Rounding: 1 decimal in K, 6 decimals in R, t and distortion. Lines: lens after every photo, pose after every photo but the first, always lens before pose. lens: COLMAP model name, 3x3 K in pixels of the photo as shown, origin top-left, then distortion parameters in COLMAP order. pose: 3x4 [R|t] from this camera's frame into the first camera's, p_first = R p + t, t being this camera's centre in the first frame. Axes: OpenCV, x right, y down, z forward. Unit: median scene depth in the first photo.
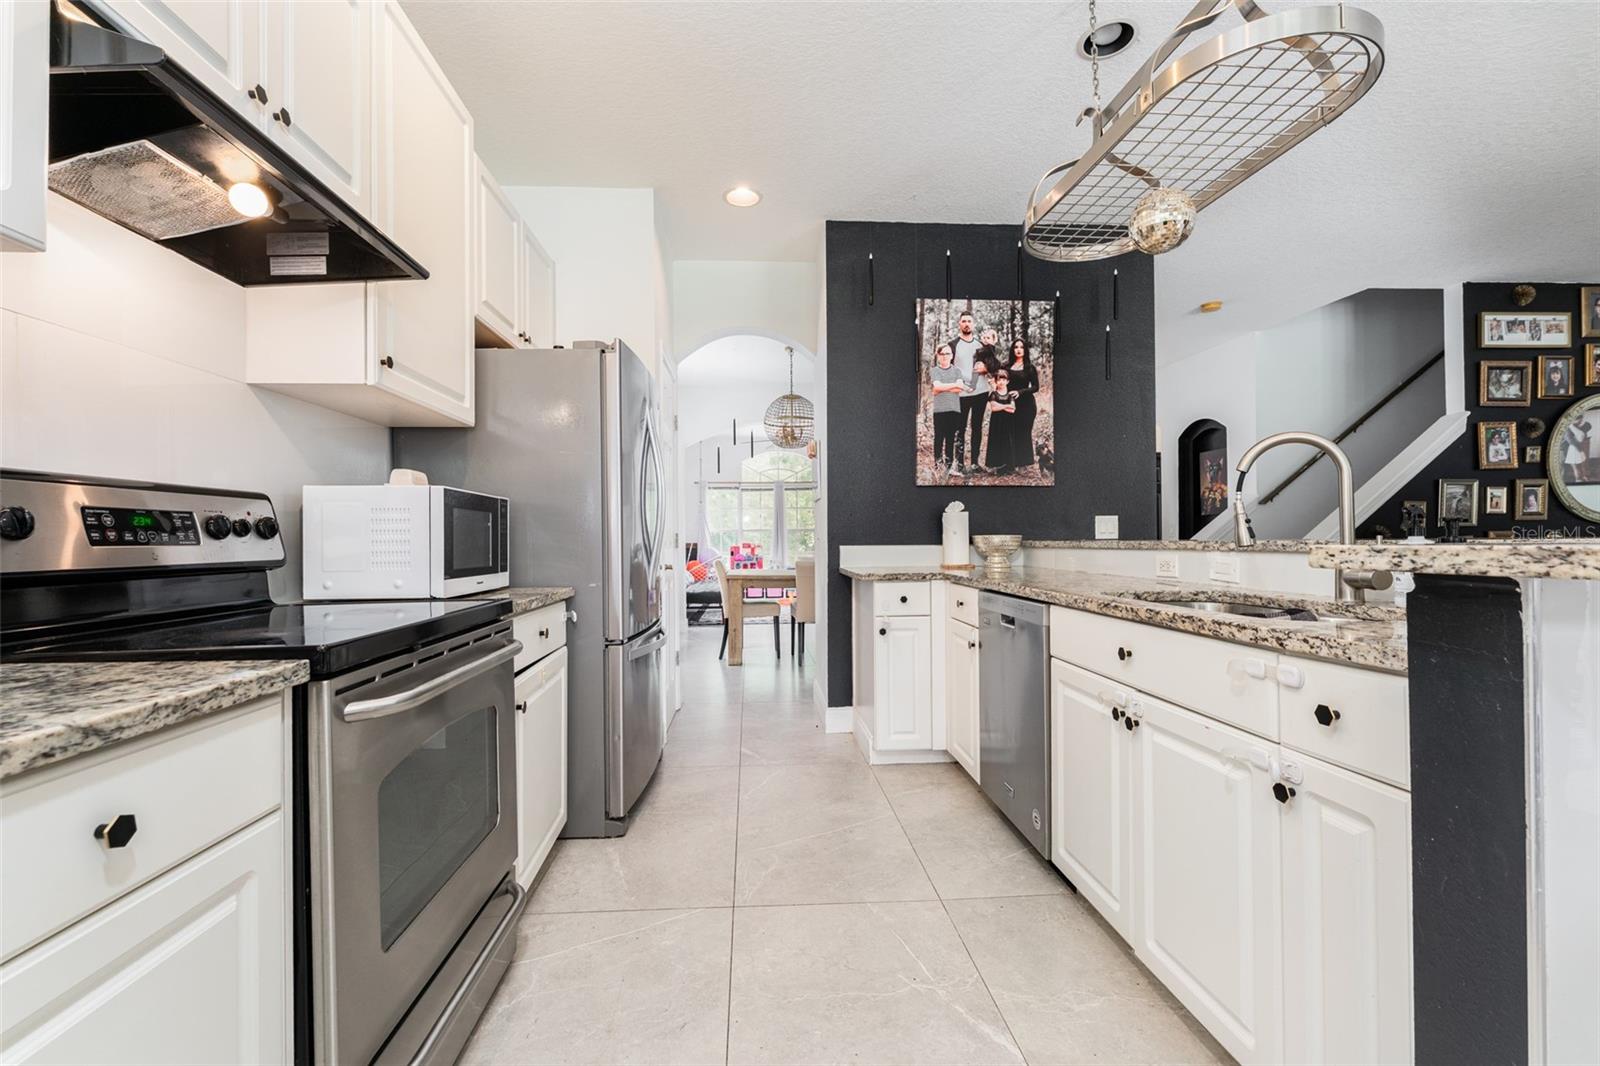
lens RADIAL K [[653.0, 0, 786.4], [0, 653.0, 538.6], [0, 0, 1]] dist [-0.001048, 0.000092]
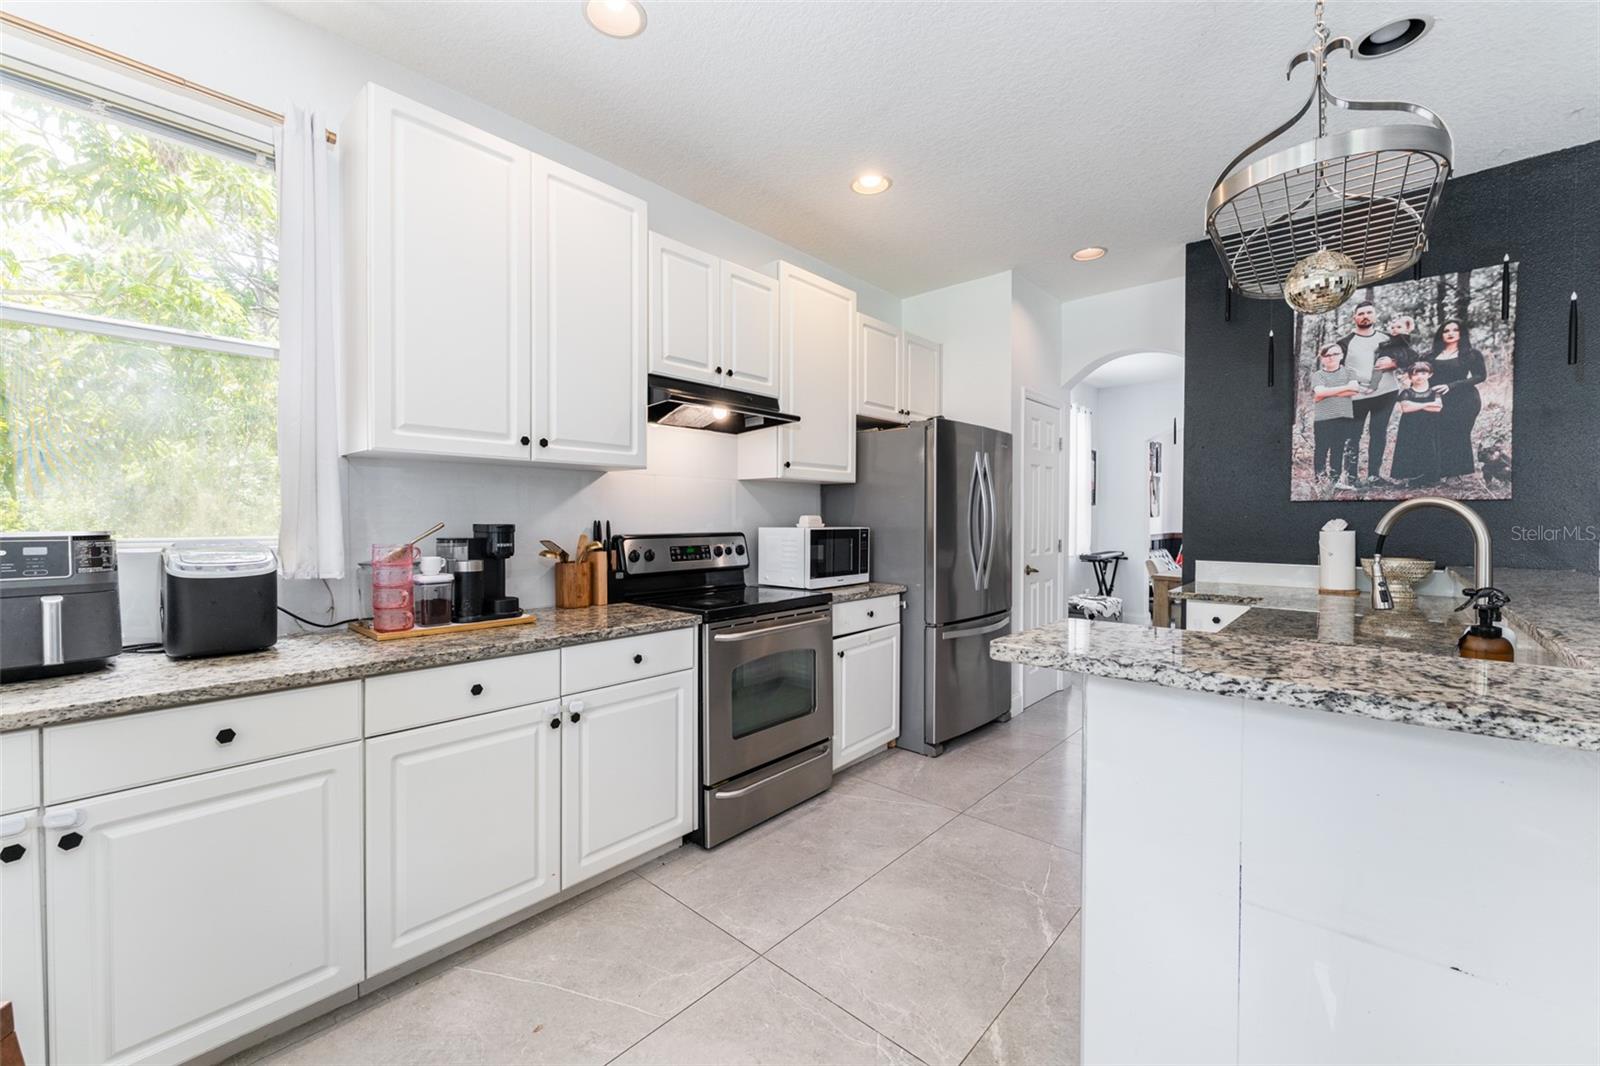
lens RADIAL K [[653.0, 0, 816.3], [0, 653.0, 527.5], [0, 0, 1]] dist [-0.001048, 0.000092]
pose [[0.711596, 0.023560, -0.702194, 0.374121], [-0.006989, 0.999626, 0.026457, -0.063312], [0.702554, -0.013920, 0.711494, -0.145082]]
